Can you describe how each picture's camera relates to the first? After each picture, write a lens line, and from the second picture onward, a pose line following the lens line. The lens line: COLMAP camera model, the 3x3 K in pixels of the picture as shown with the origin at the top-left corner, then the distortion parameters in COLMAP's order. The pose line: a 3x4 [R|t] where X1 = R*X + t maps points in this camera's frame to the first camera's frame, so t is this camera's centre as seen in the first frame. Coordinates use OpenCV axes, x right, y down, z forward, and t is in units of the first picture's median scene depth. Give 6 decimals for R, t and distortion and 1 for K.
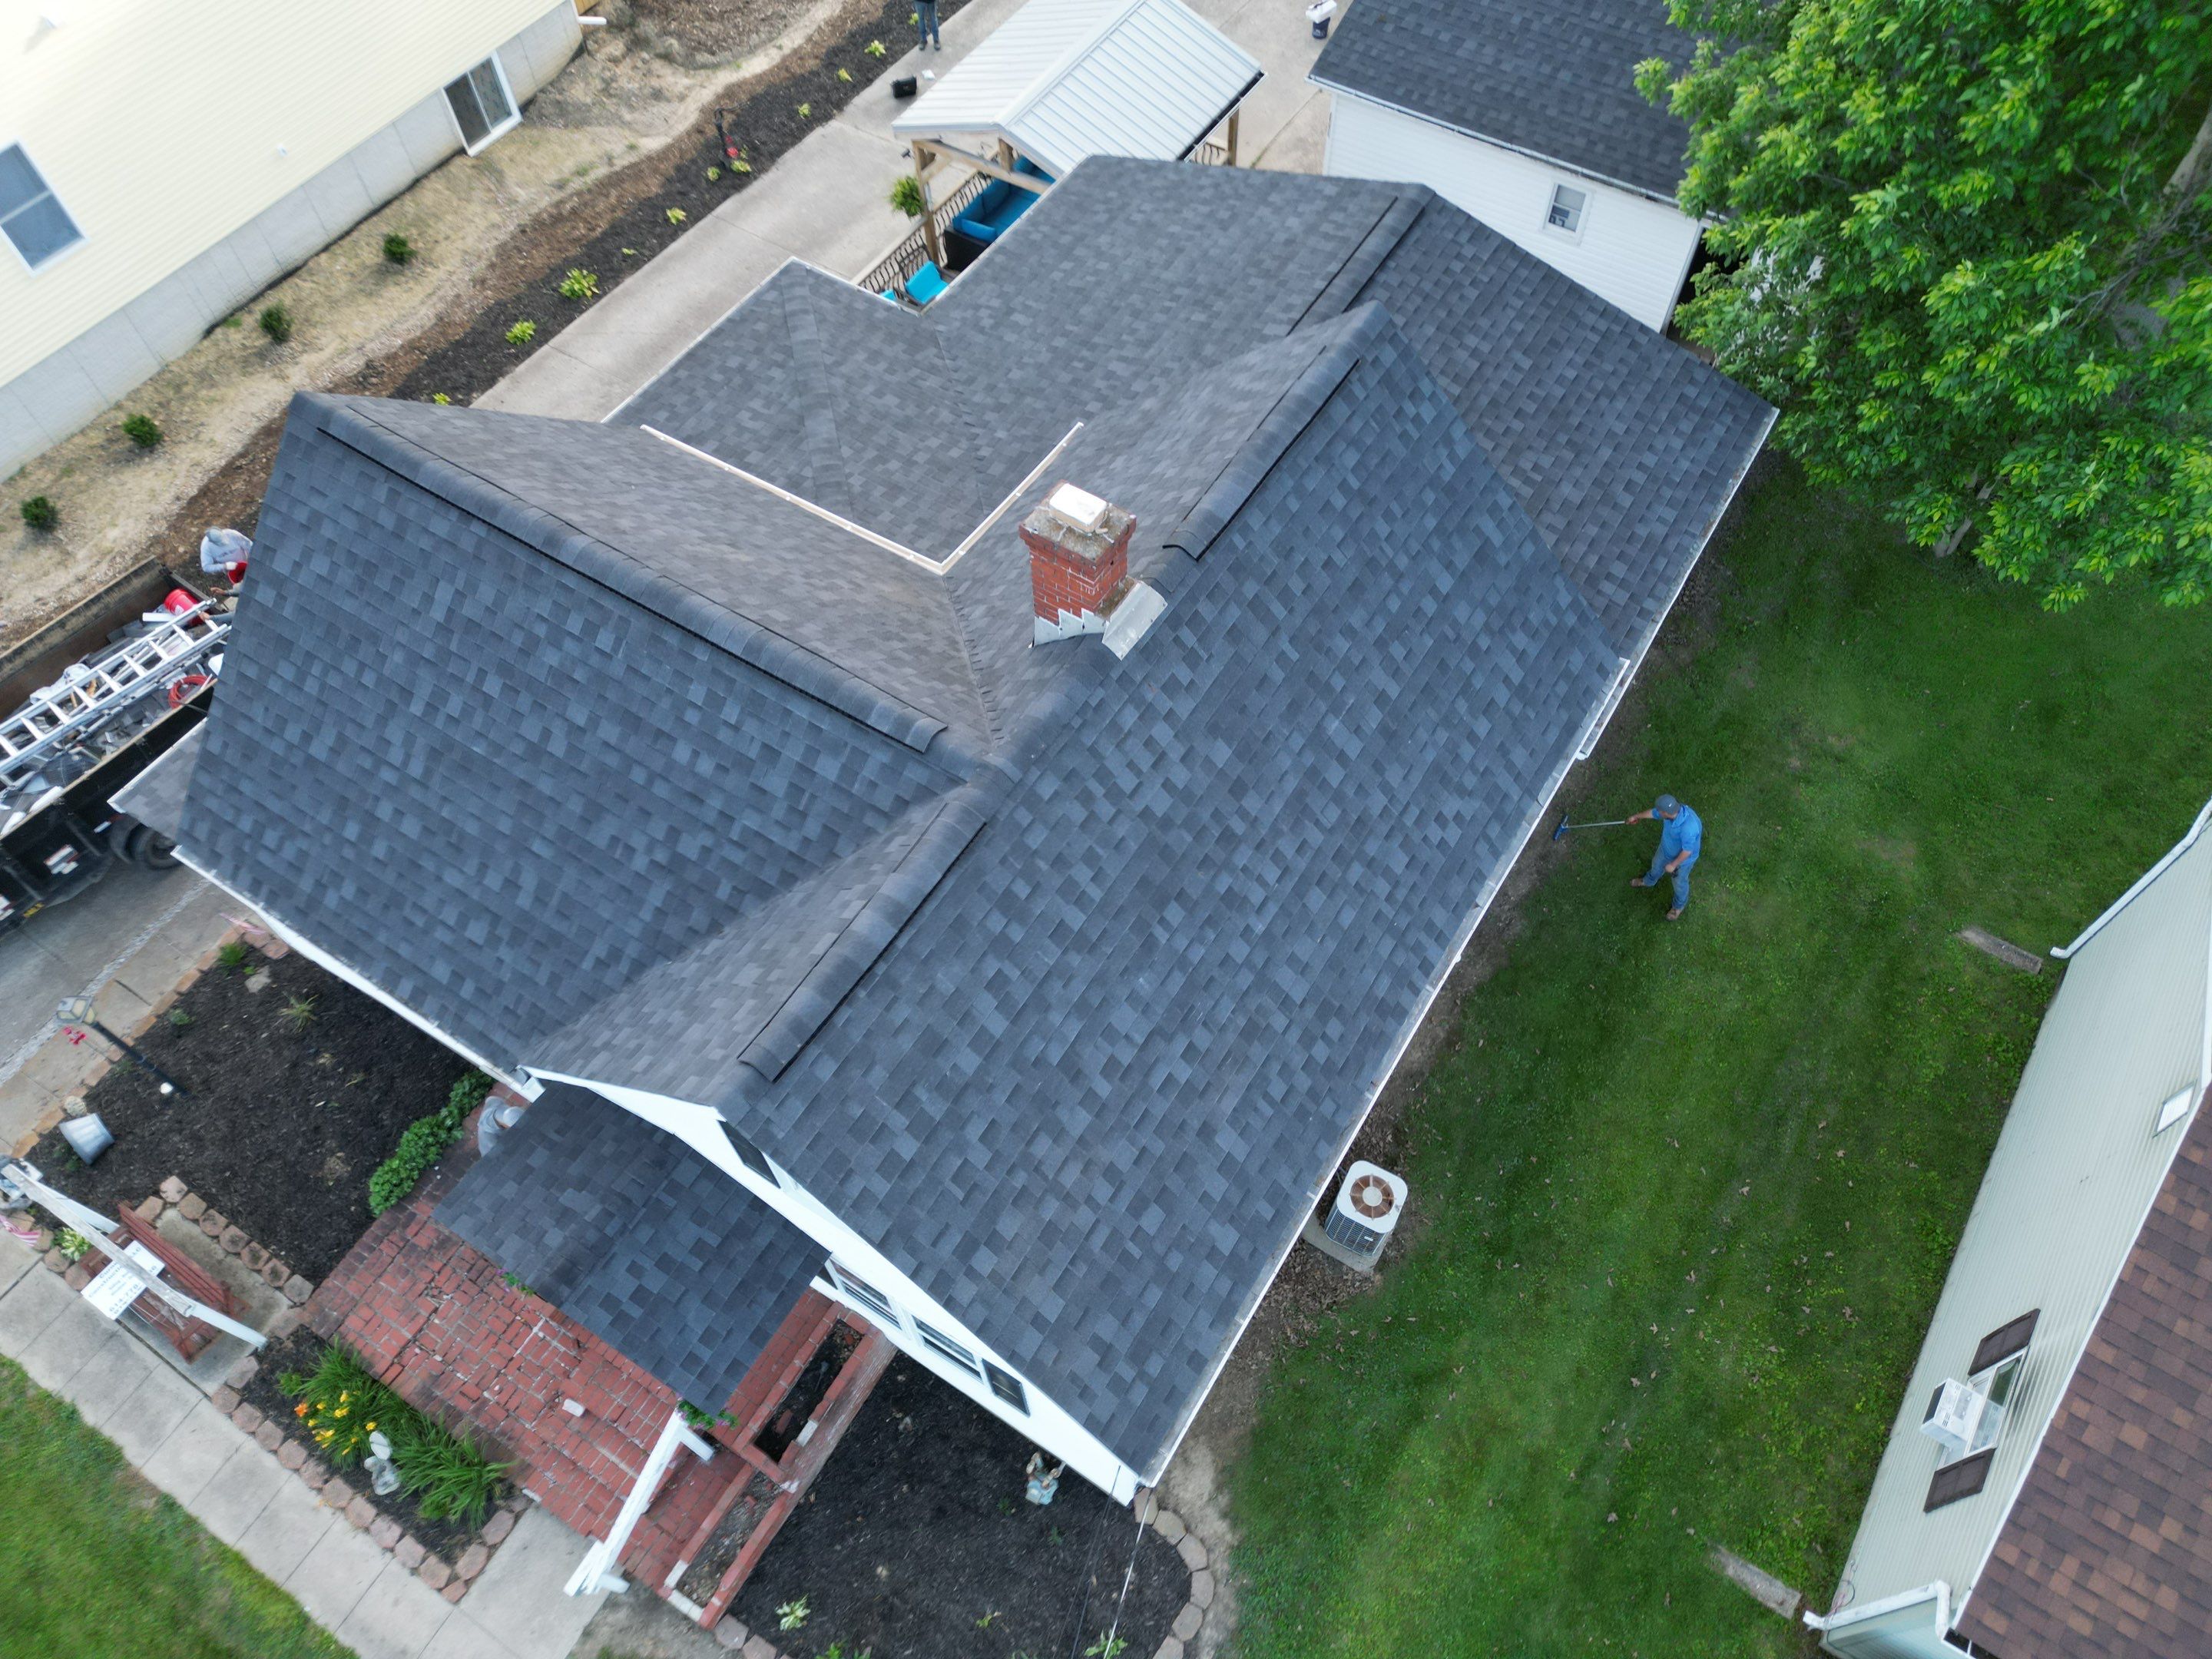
lens RADIAL K [[1547.9, 0, 1118.6], [0, 1547.9, 847.4], [0, 0, 1]] dist [0.081573, -0.090724]
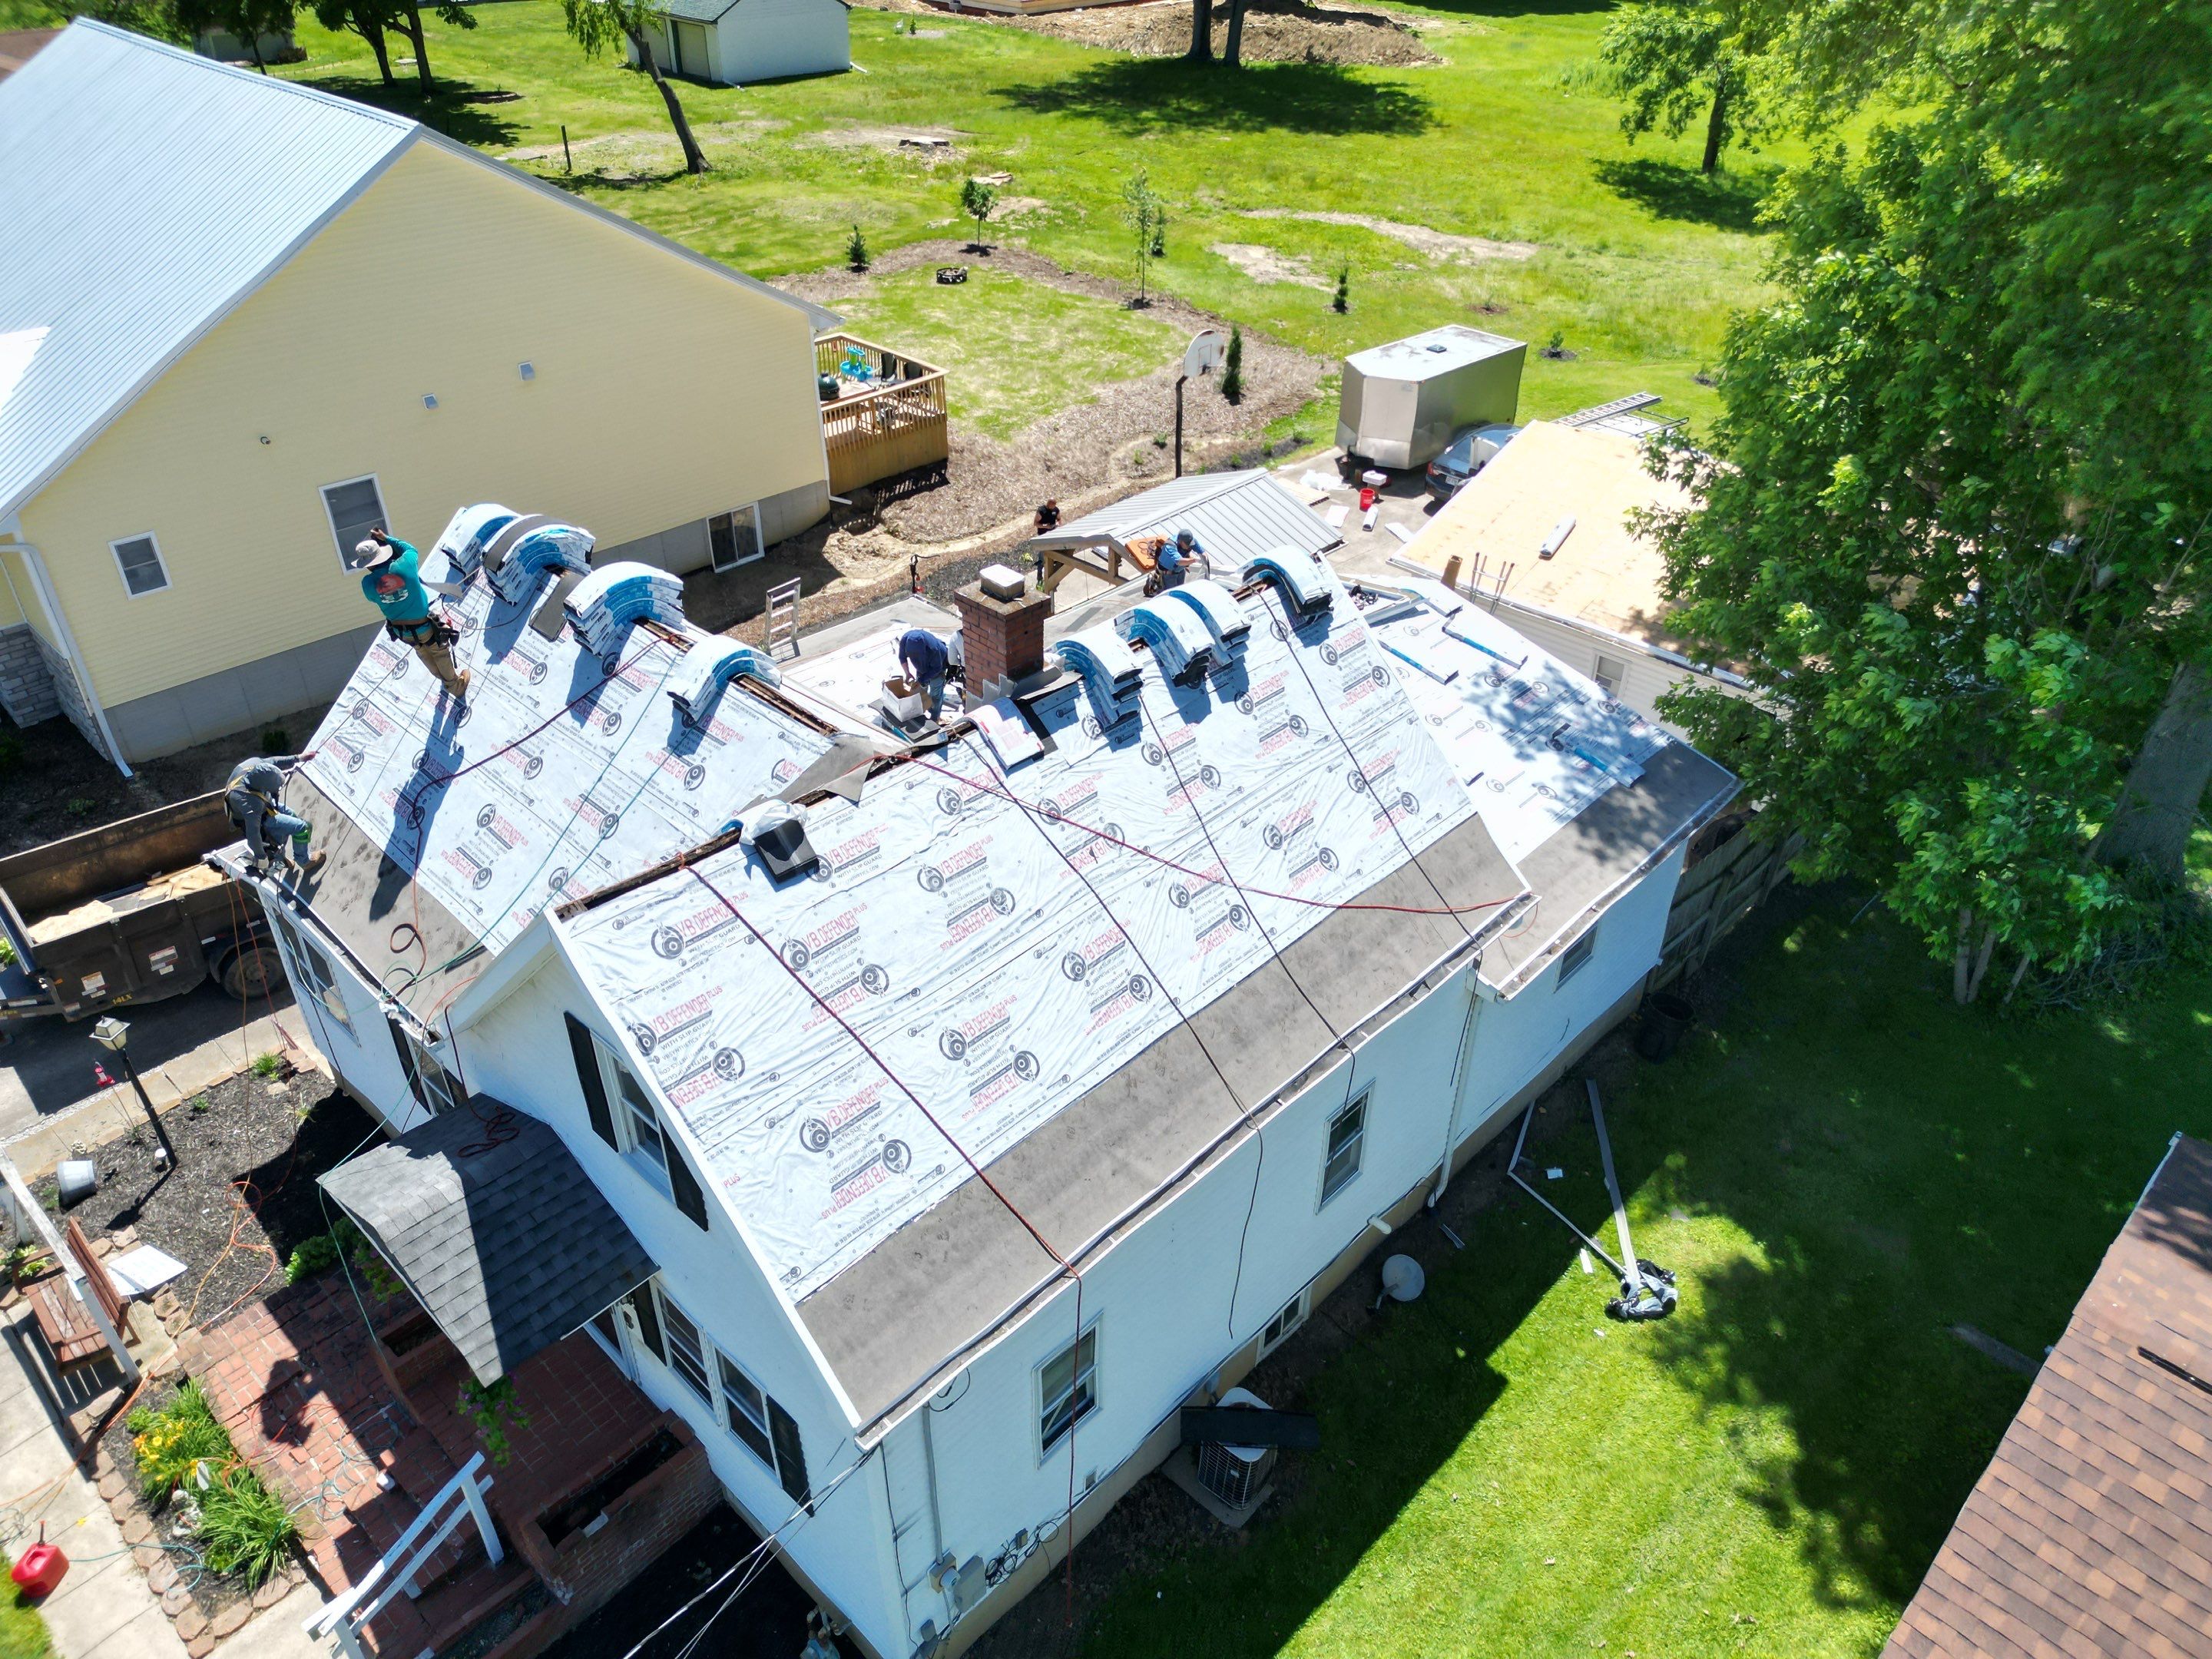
lens RADIAL K [[1568.0, 0, 1119.2], [0, 1568.0, 827.9], [0, 0, 1]] dist [0.031068, 0.000062]
pose [[0.980623, 0.127231, -0.148966, 0.195777], [-0.176393, 0.904260, -0.388845, 0.300006], [0.085231, 0.407586, 0.909180, -0.017353]]
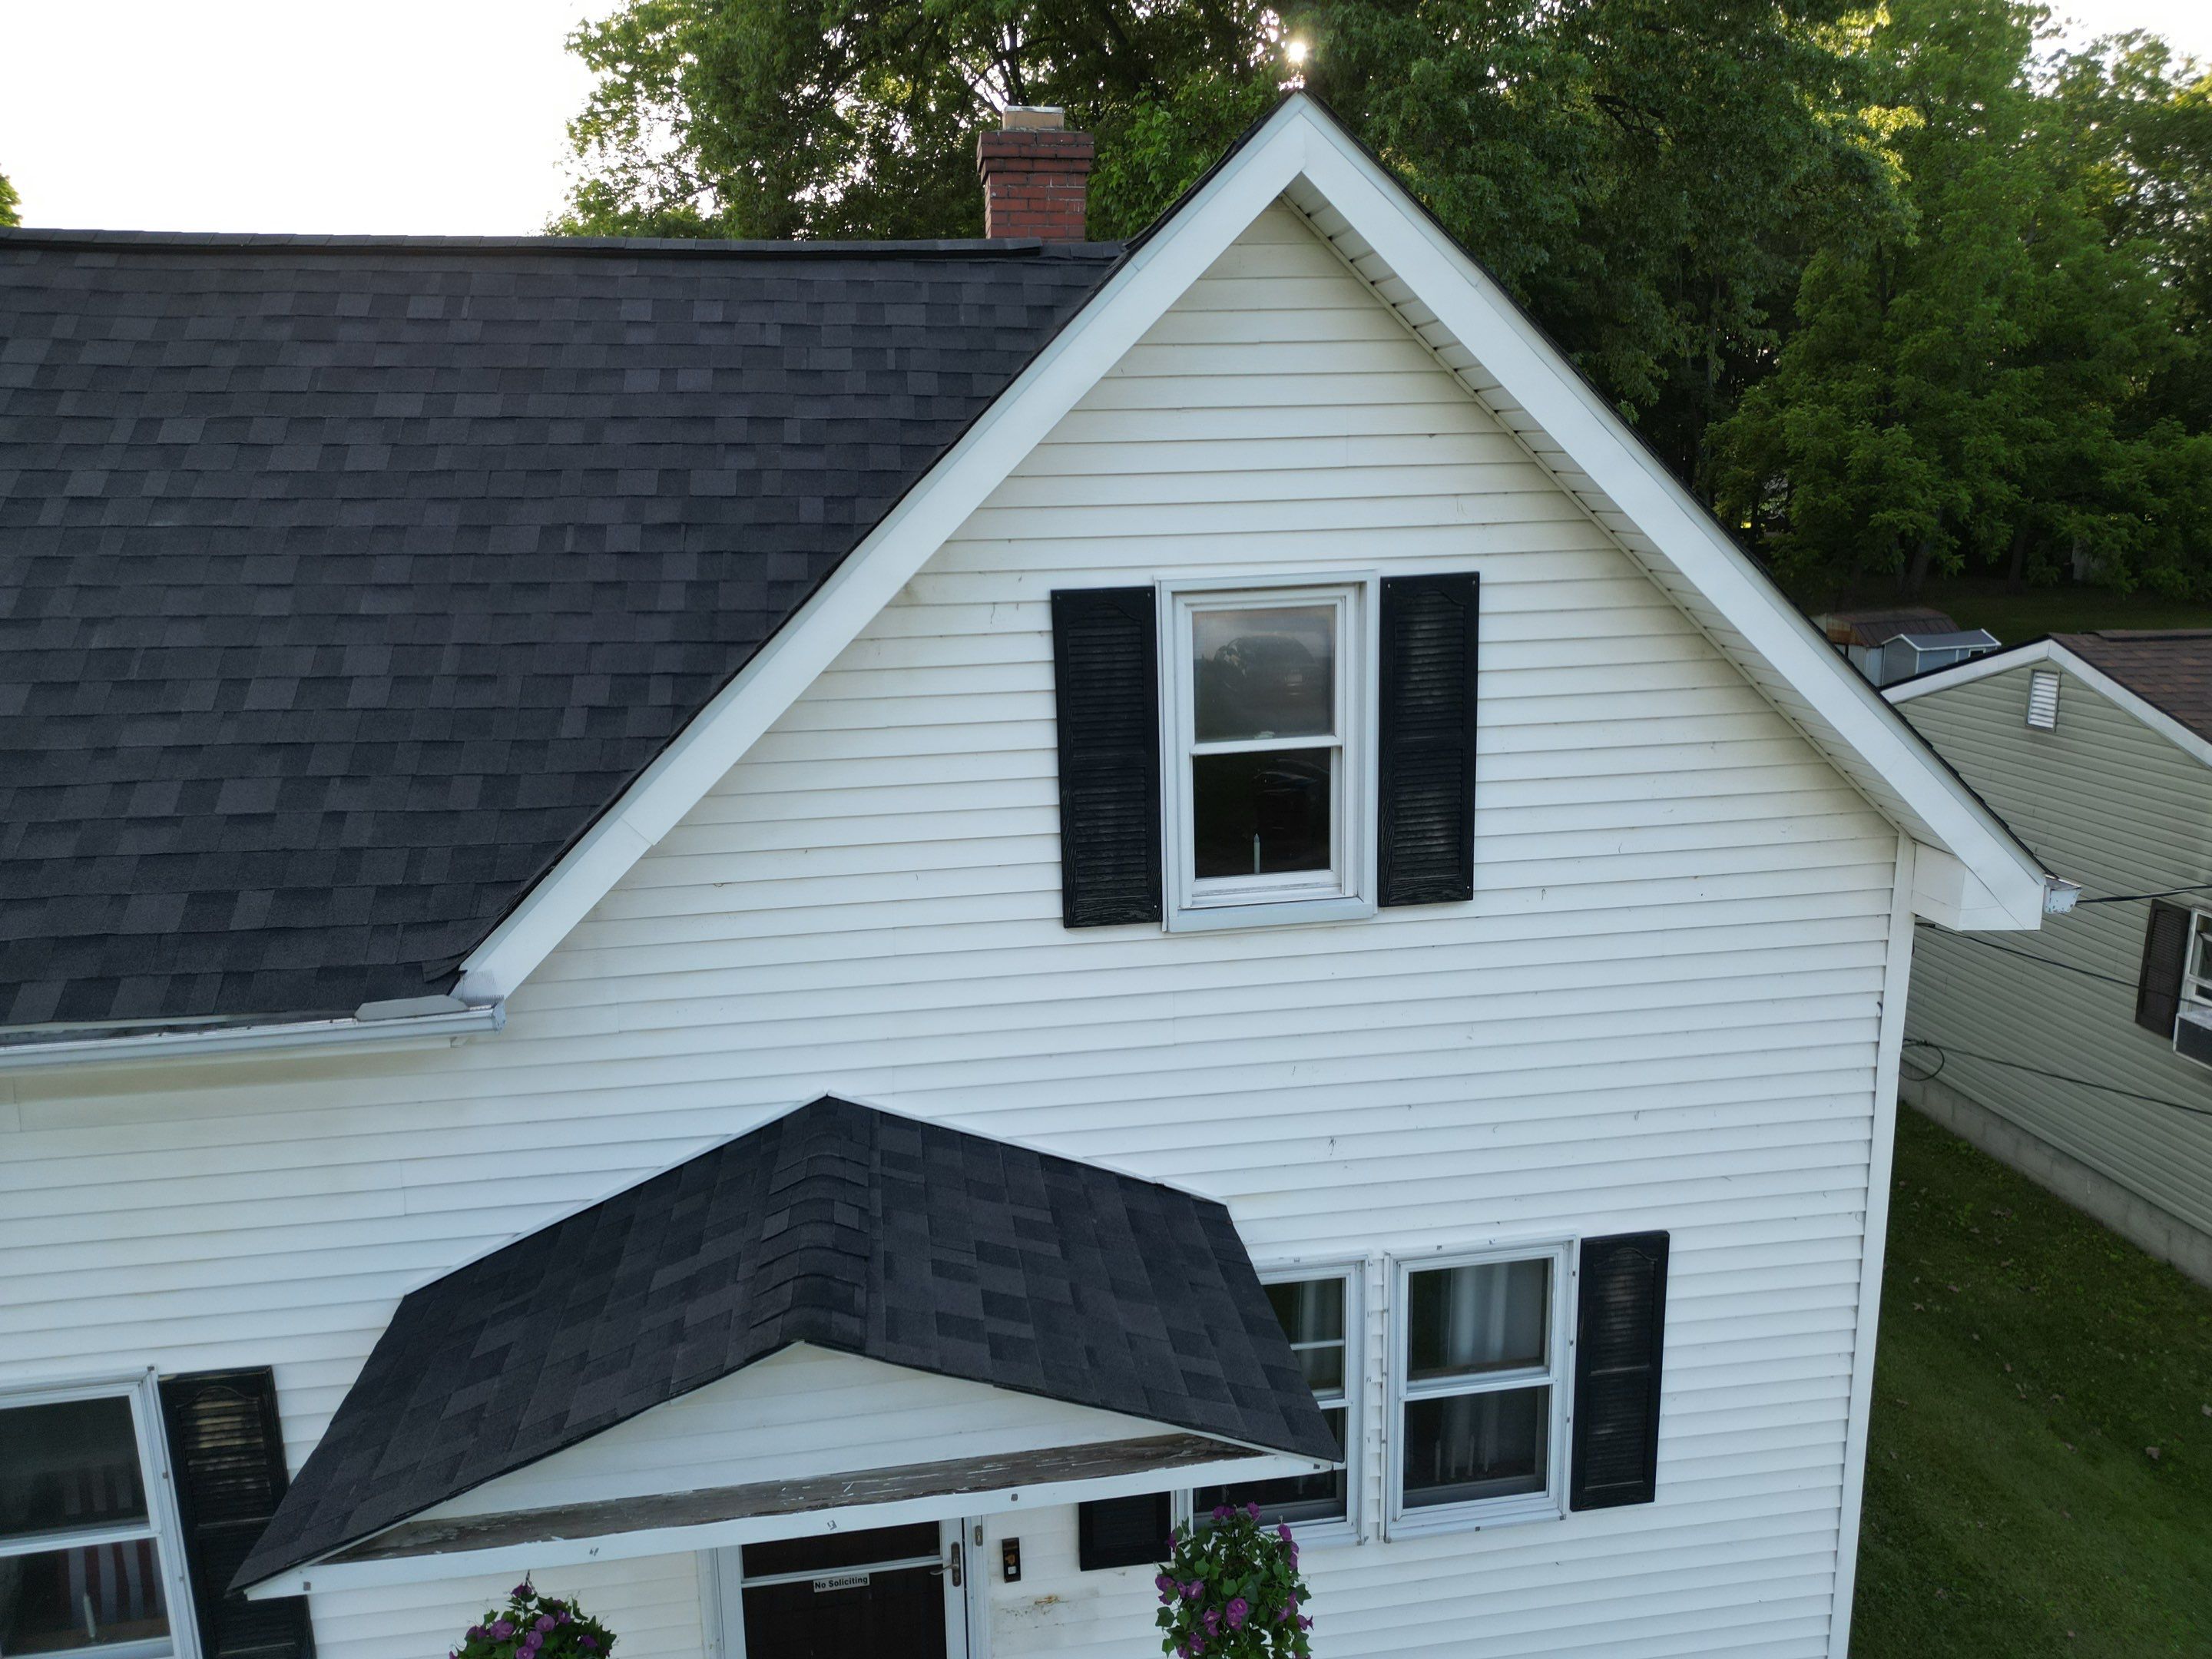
lens RADIAL K [[1568.0, 0, 1119.2], [0, 1568.0, 827.9], [0, 0, 1]] dist [0.031068, 0.000062]
pose [[0.751984, -0.153029, 0.641173, -0.431090], [0.566180, 0.648071, -0.509356, 0.354465], [-0.337579, 0.746047, 0.573981, 0.565411]]
